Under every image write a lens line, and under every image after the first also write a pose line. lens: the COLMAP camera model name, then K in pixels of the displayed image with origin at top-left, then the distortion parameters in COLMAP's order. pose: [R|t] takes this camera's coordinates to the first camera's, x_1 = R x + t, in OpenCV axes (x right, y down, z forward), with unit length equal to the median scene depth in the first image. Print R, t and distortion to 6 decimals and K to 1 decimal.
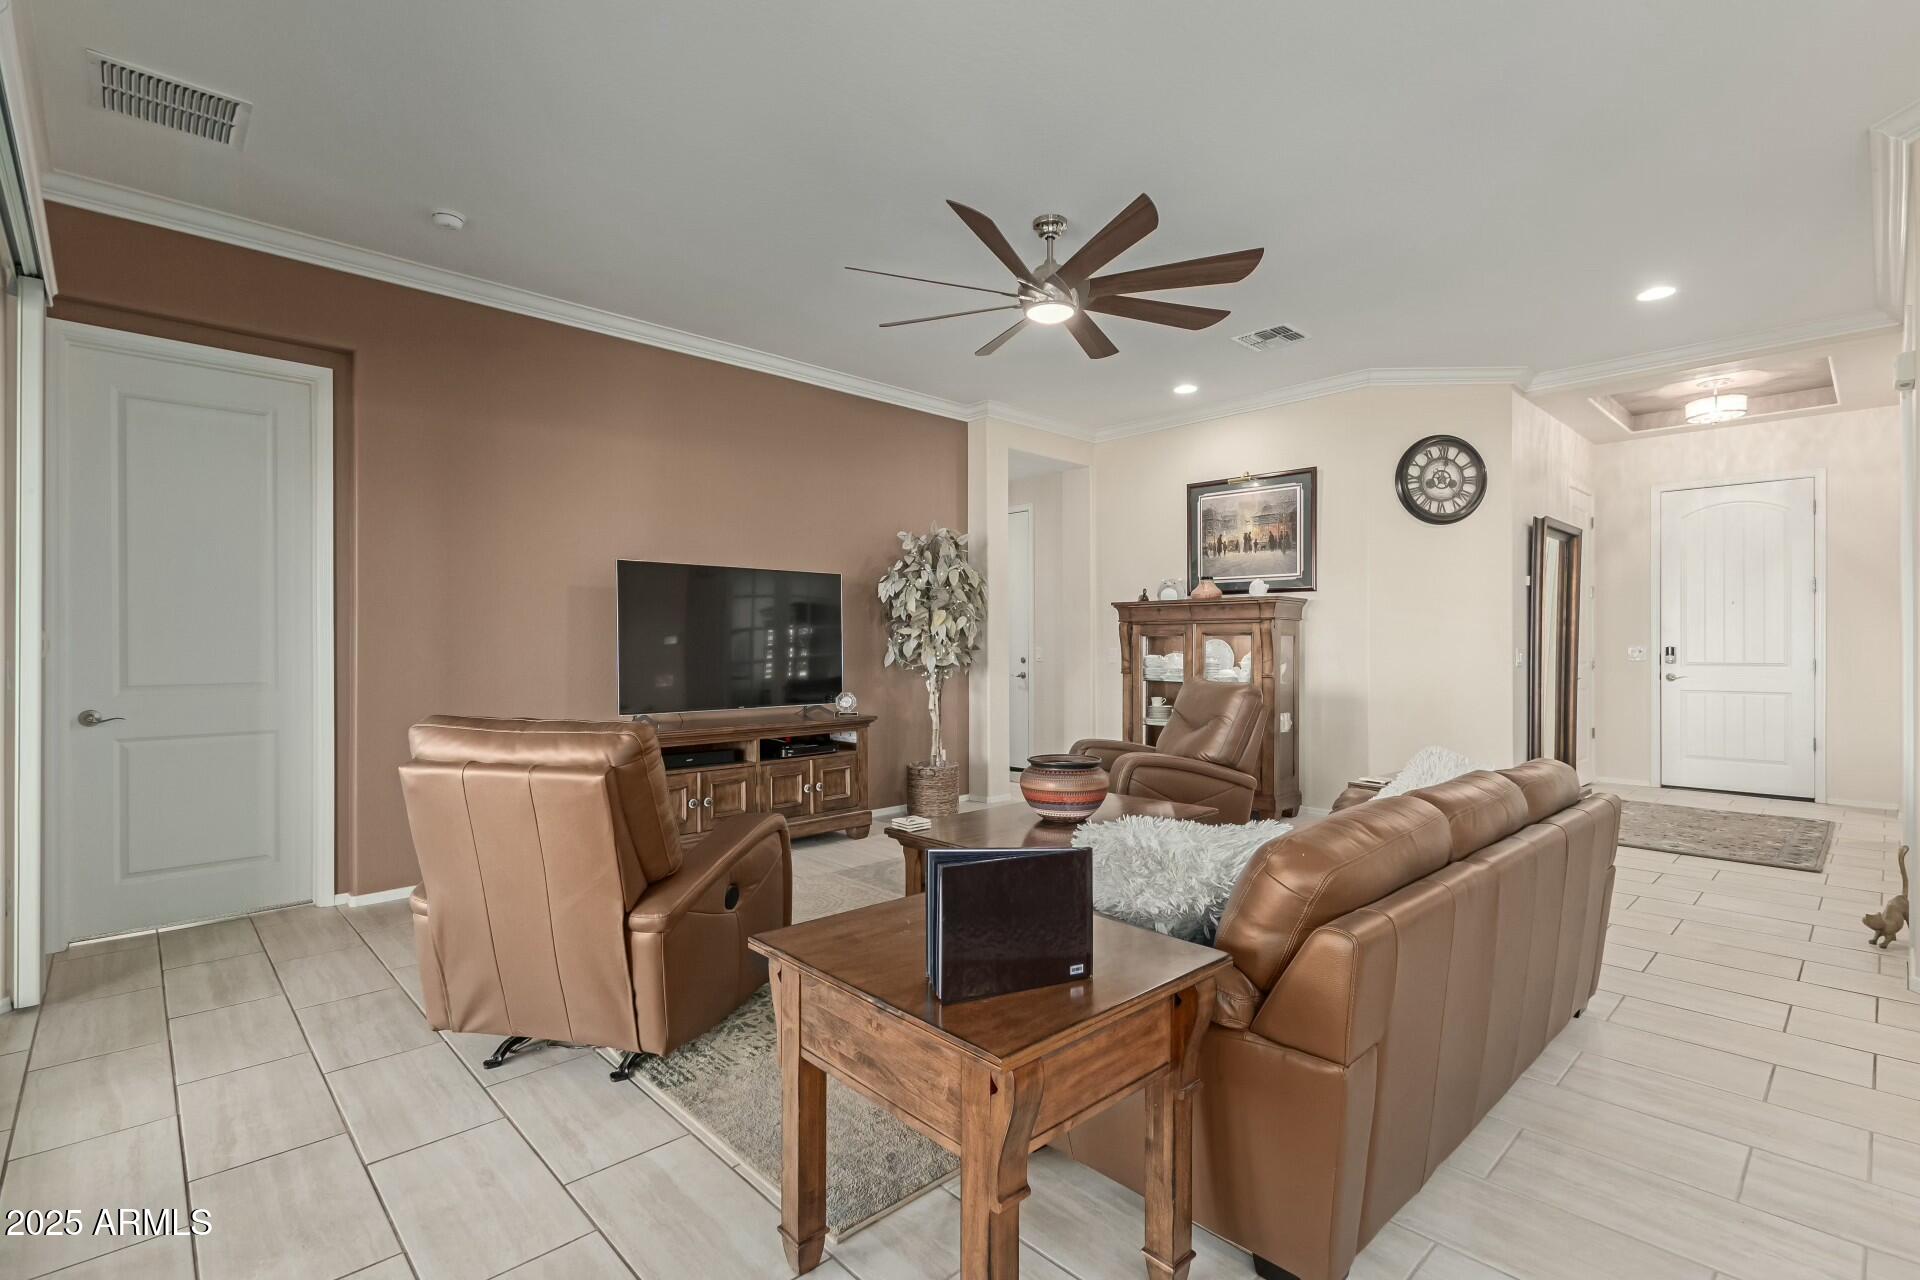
lens RADIAL K [[875.3, 0, 960.2], [0, 875.3, 650.3], [0, 0, 1]] dist [0.008689, -0.004178]
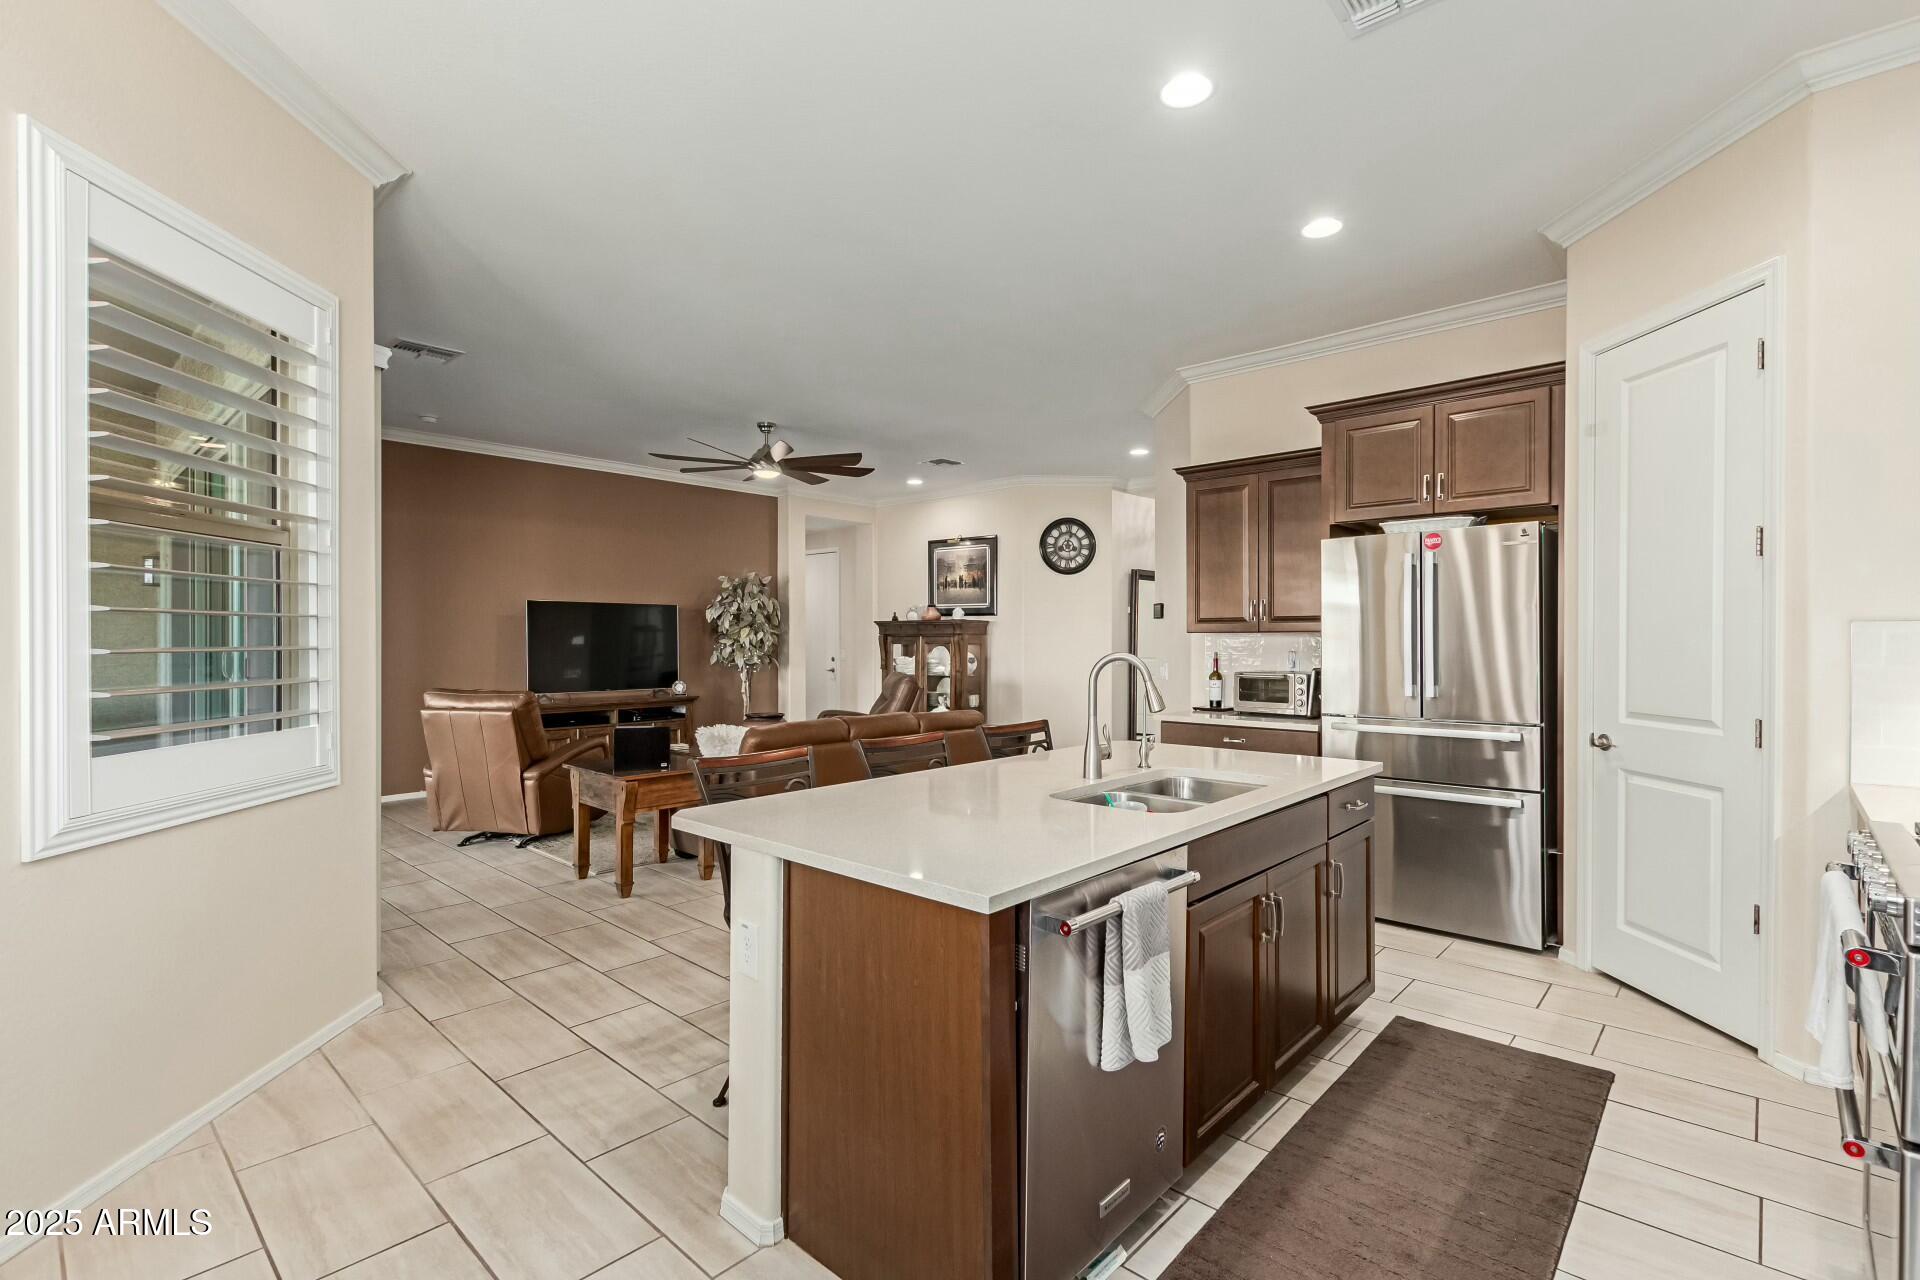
lens RADIAL K [[875.3, 0, 956.5], [0, 875.3, 647.3], [0, 0, 1]] dist [0.008689, -0.004178]
pose [[0.998031, 0.002149, 0.062681, 0.248738], [-0.002380, 0.999991, 0.003612, -0.017698], [-0.062672, -0.003754, 0.998027, -0.556480]]
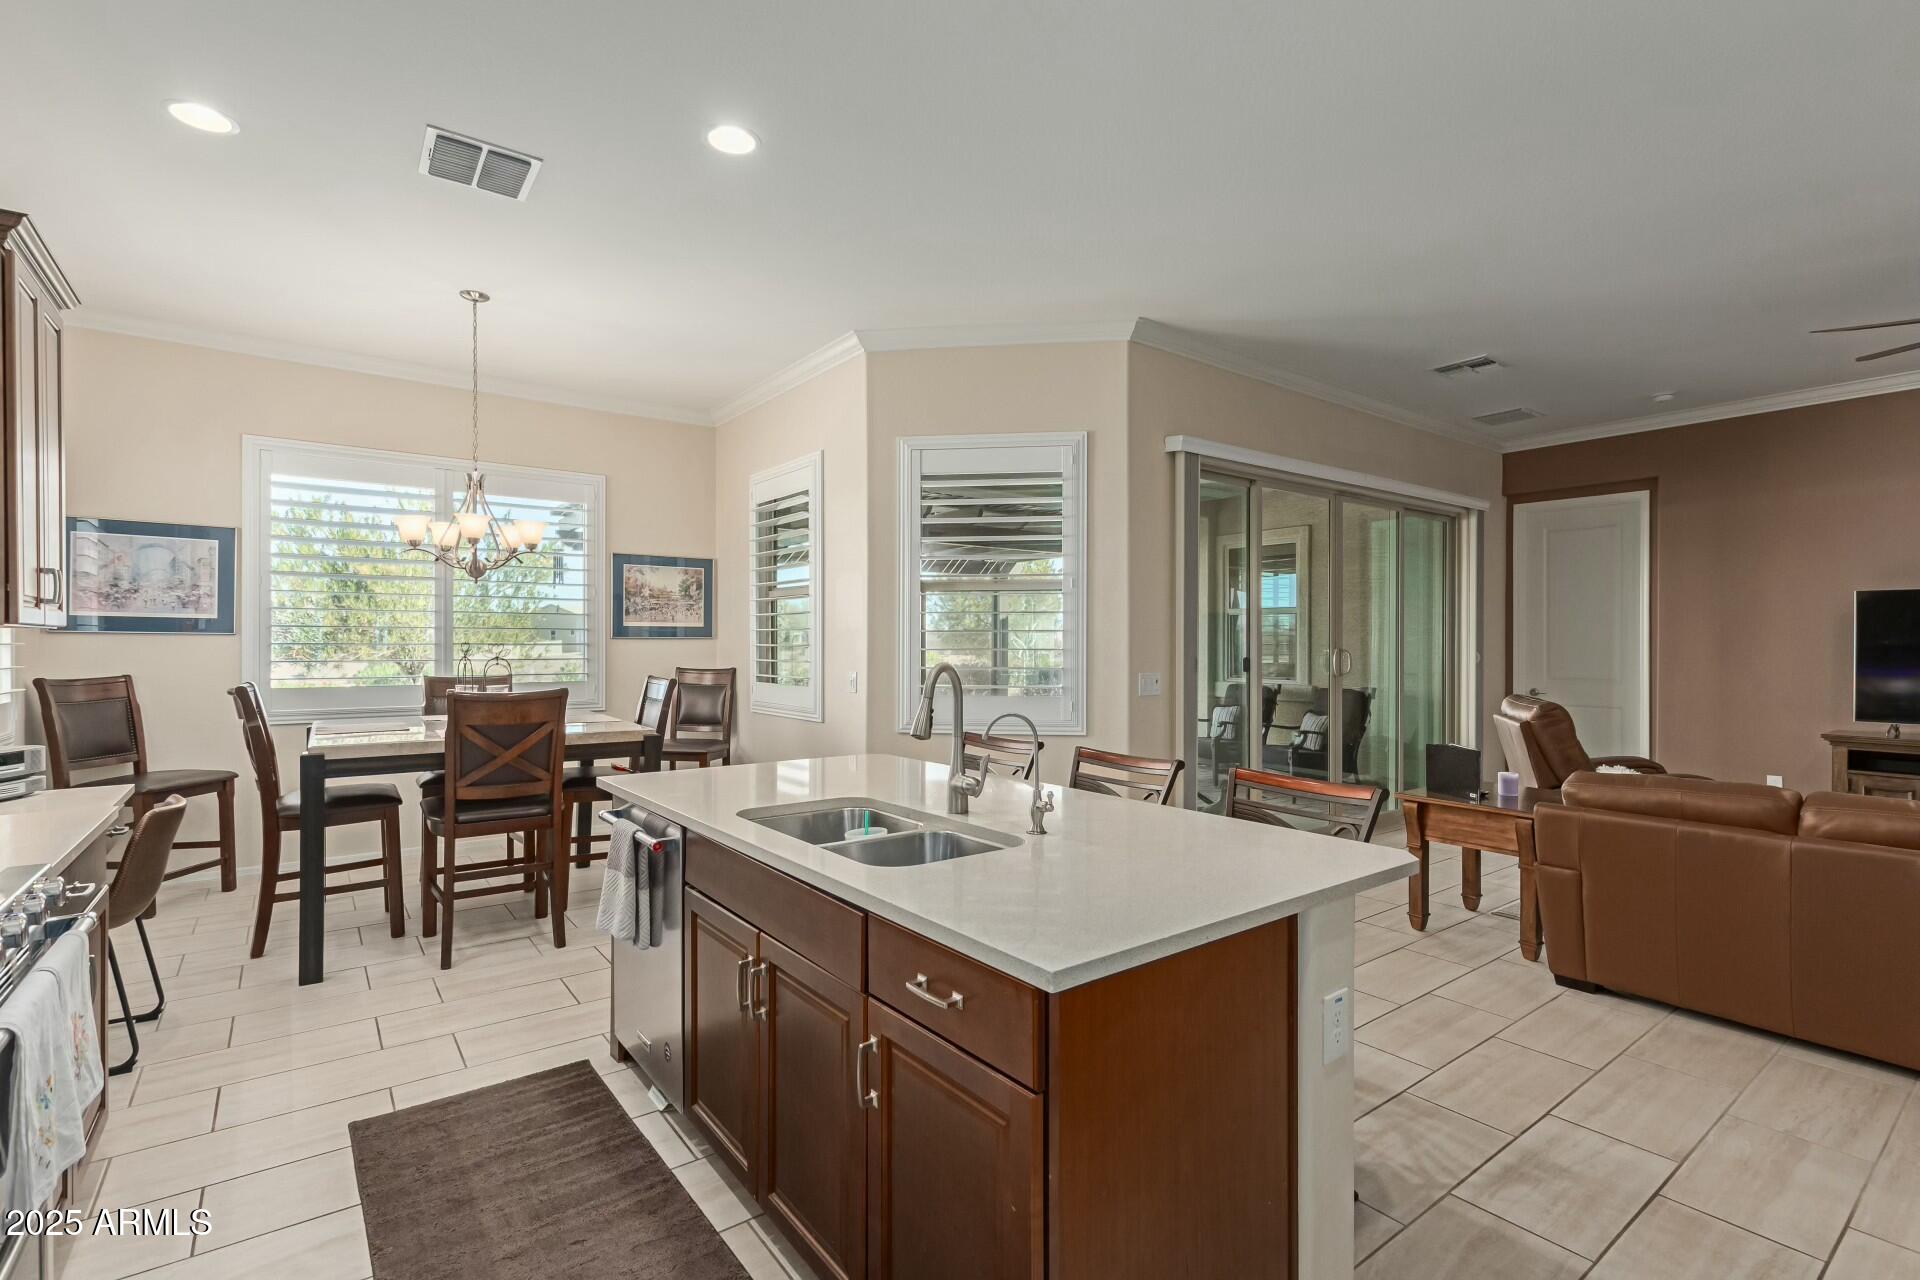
lens RADIAL K [[875.3, 0, 971.7], [0, 875.3, 643.7], [0, 0, 1]] dist [0.008689, -0.004178]
pose [[-0.109739, 0.001276, -0.993960, 0.732168], [-0.005217, 0.999985, 0.001860, -0.021186], [0.993947, 0.005390, -0.109731, -0.051170]]
